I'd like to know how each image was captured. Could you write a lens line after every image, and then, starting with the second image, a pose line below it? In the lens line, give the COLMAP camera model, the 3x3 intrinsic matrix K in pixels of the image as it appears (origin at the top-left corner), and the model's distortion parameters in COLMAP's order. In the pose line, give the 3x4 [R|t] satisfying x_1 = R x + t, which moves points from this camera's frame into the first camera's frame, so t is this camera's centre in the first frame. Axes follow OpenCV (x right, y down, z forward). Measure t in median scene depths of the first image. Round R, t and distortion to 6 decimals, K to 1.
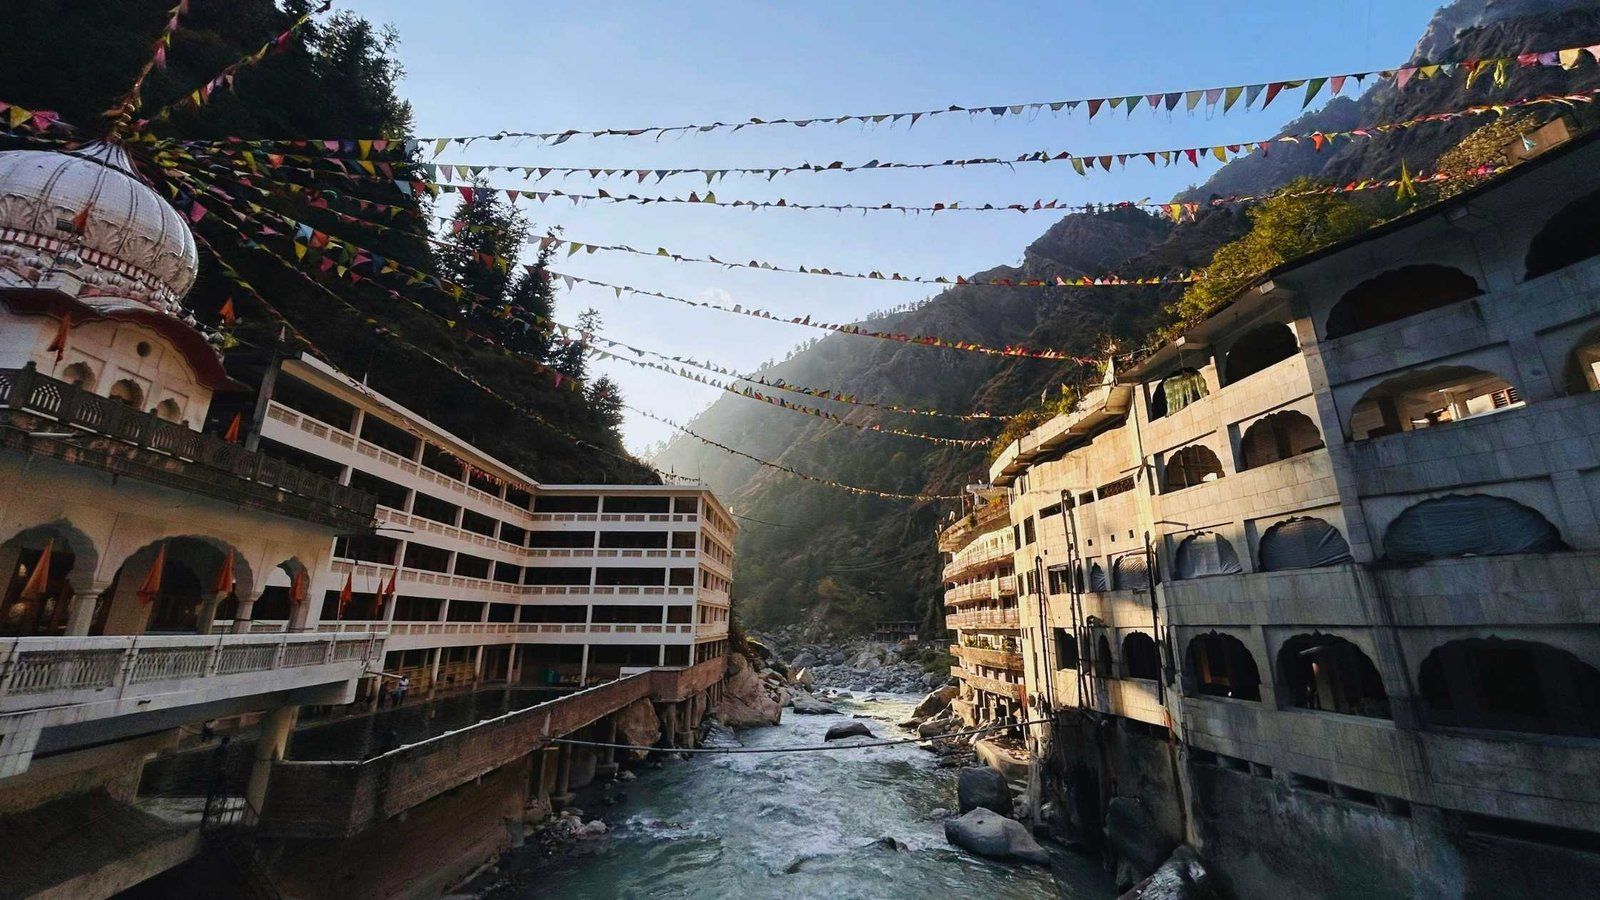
lens RADIAL K [[653.2, 0, 783.0], [0, 653.2, 423.9], [0, 0, 1]] dist [-0.003601, 0.000300]
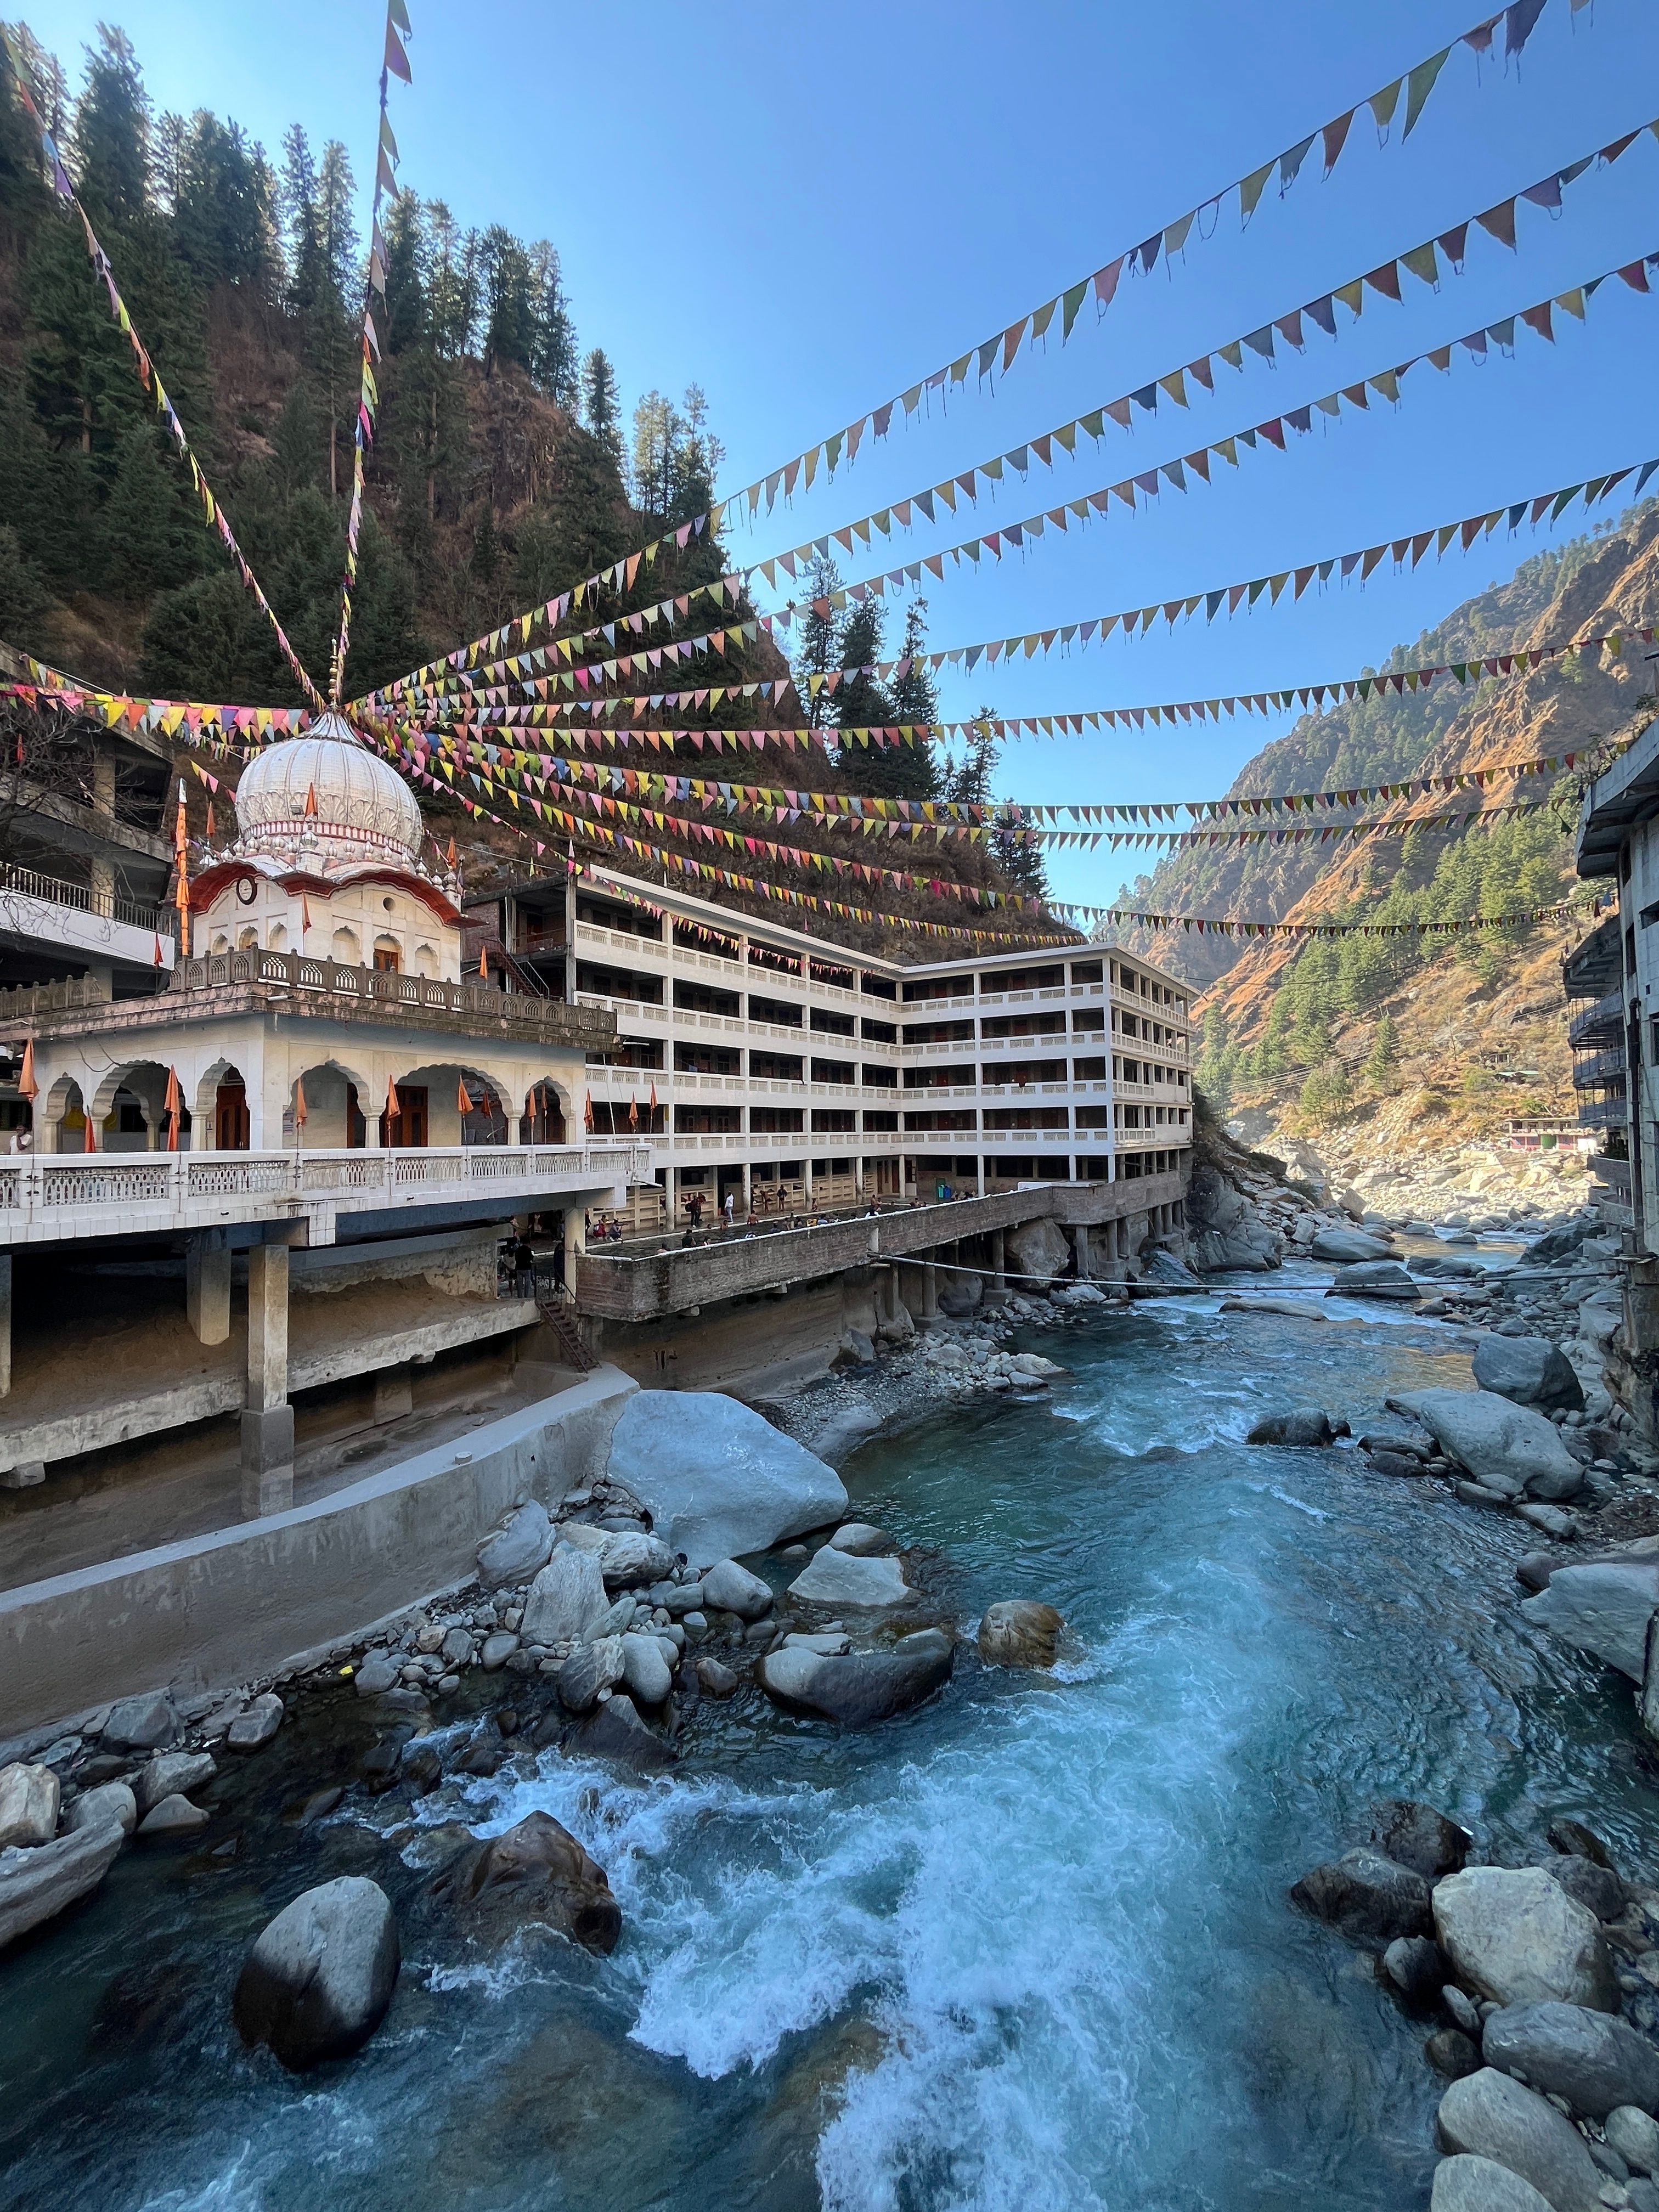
lens RADIAL K [[882.7, 0, 821.7], [0, 882.7, 1099.2], [0, 0, 1]] dist [0.000287, -0.000042]
pose [[0.842044, -0.037320, -0.538116, 0.144101], [0.175110, 0.962486, 0.207261, 0.007533], [0.510194, -0.268752, 0.816991, 0.016451]]
